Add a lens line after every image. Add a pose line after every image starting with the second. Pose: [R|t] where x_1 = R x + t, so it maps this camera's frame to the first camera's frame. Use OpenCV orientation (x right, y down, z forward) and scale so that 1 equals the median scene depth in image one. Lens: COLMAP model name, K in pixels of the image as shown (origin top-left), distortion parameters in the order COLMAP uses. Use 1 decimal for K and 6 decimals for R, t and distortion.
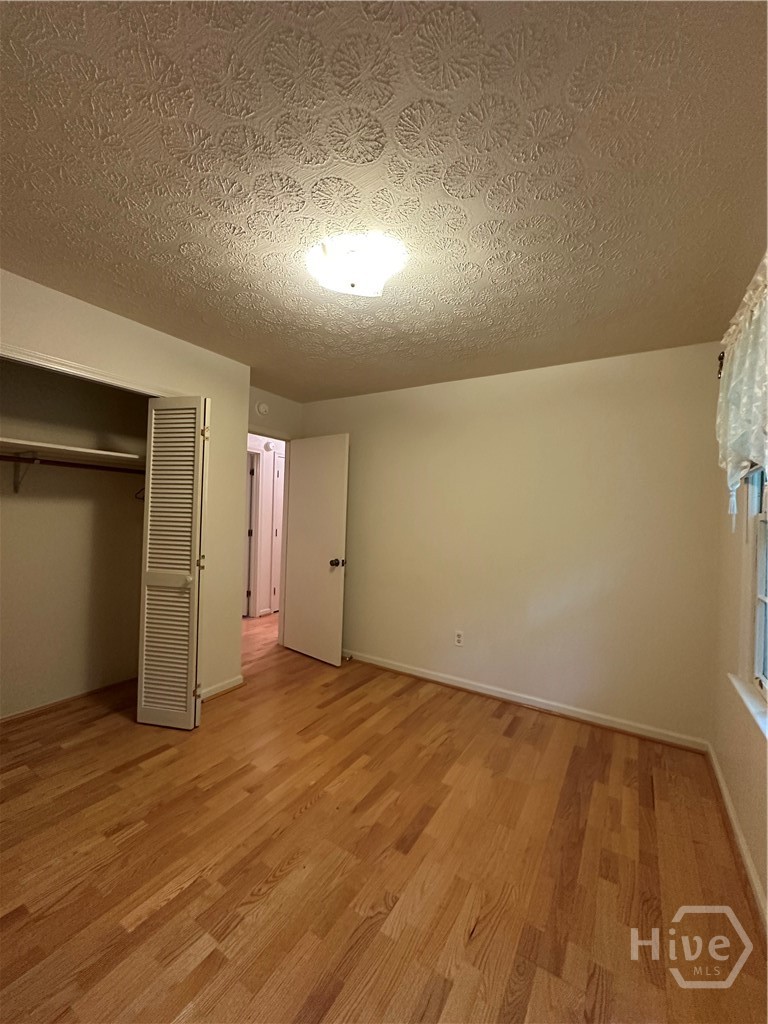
lens RADIAL K [[407.2, 0, 383.1], [0, 407.2, 511.4], [0, 0, 1]] dist [-0.004143, 0.000638]
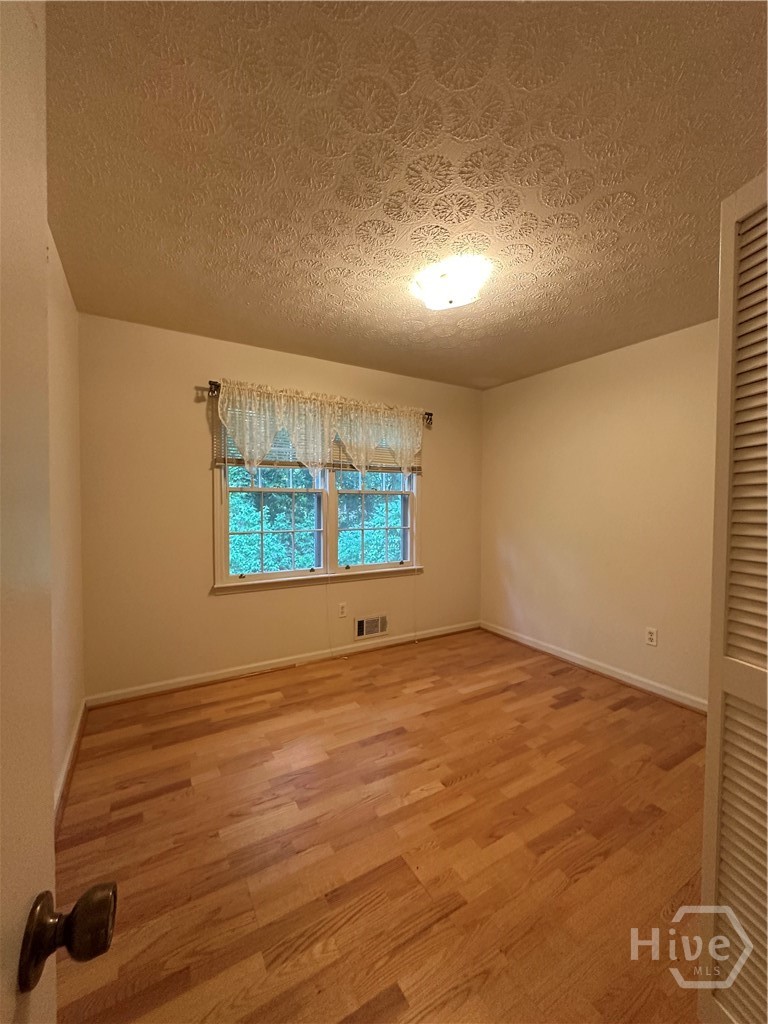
lens RADIAL K [[407.2, 0, 383.1], [0, 407.2, 511.4], [0, 0, 1]] dist [-0.004143, 0.000638]
pose [[-0.883945, -0.053131, 0.464563, -0.423854], [-0.038702, 0.998428, 0.040549, 0.015083], [-0.465987, 0.017864, -0.884611, 1.888827]]
